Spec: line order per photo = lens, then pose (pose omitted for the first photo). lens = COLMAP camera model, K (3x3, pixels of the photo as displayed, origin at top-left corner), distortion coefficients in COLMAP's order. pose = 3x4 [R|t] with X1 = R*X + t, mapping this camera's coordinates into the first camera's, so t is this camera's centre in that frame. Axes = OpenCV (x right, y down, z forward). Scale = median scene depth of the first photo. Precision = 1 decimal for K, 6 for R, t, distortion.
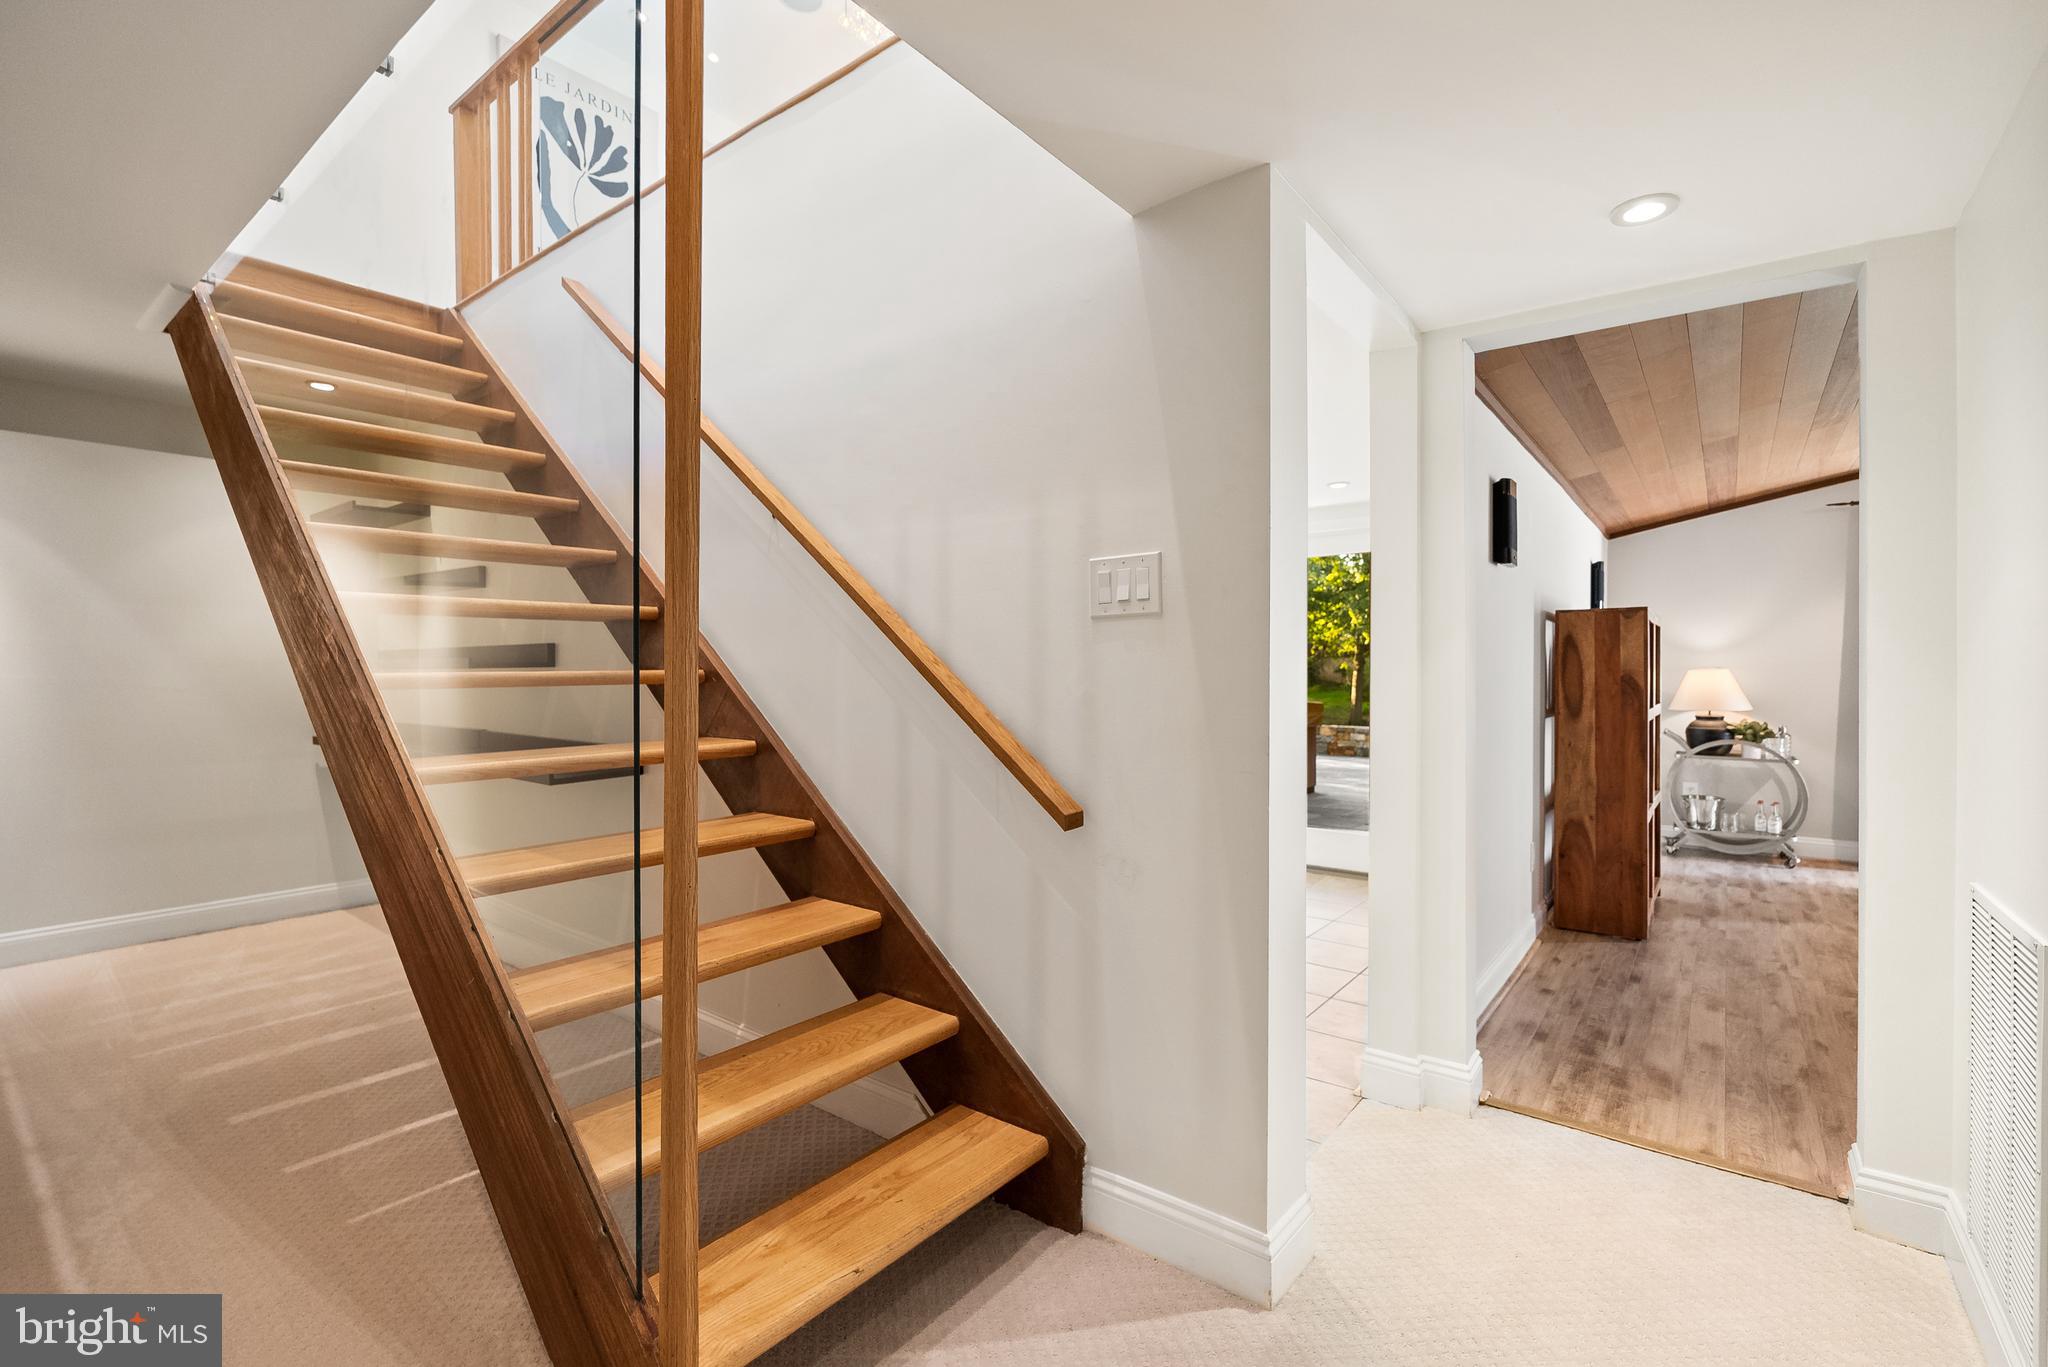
lens RADIAL K [[913.1, 0, 1024.3], [0, 913.1, 670.8], [0, 0, 1]] dist [-0.006927, 0.000731]
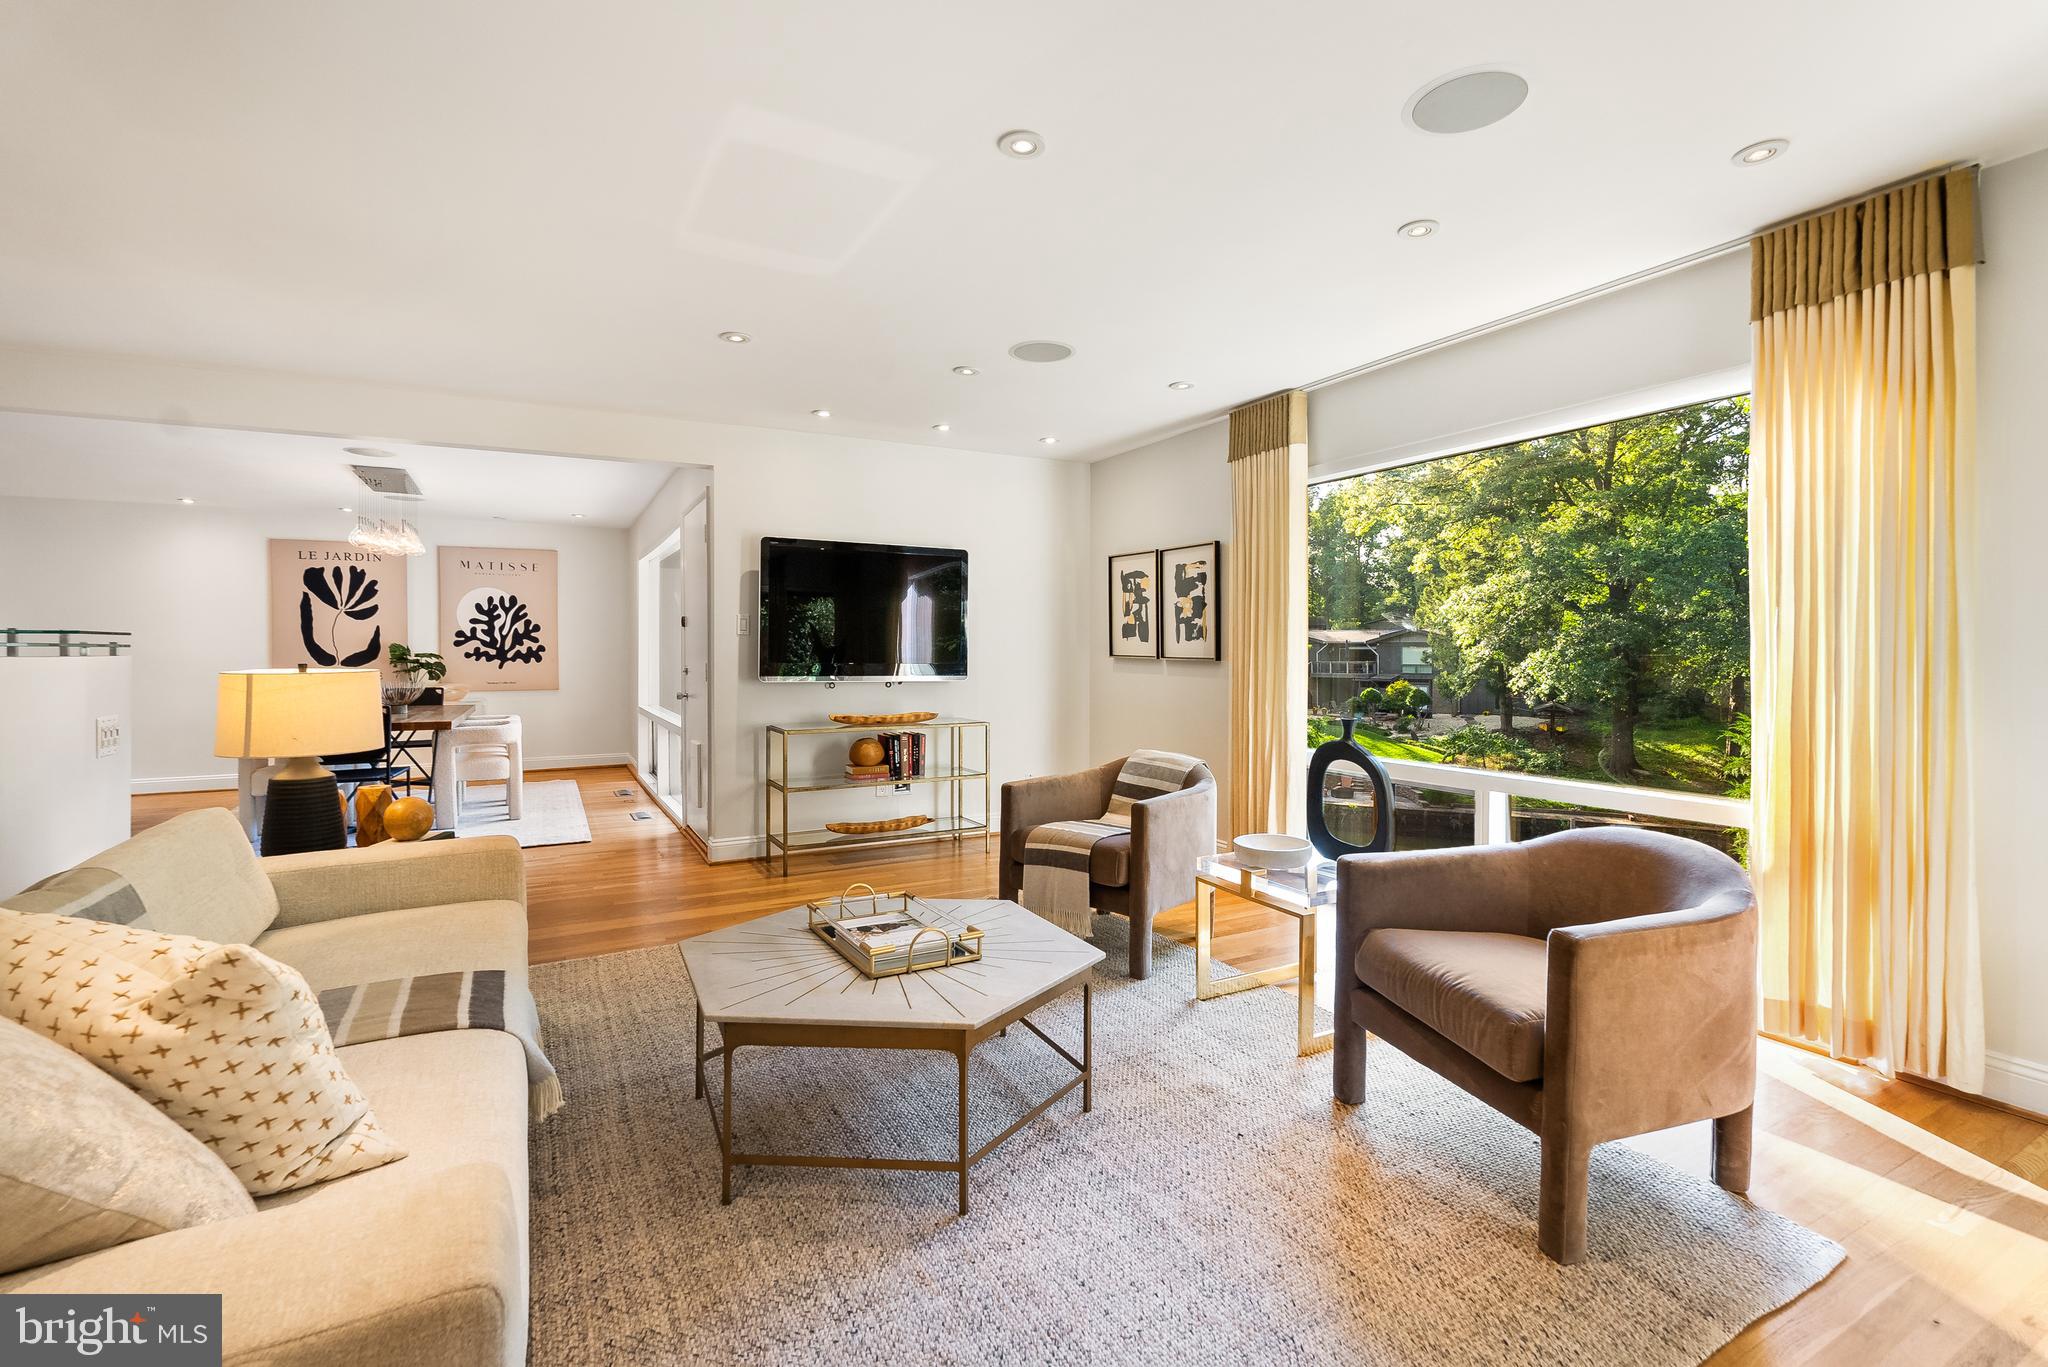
lens RADIAL K [[913.1, 0, 1033.6], [0, 913.1, 651.1], [0, 0, 1]] dist [-0.006927, 0.000731]
pose [[0.913746, -0.002438, -0.406279, 1.117403], [0.003596, 0.999991, 0.002085, -0.477733], [0.406270, -0.003366, 0.913747, 0.118200]]
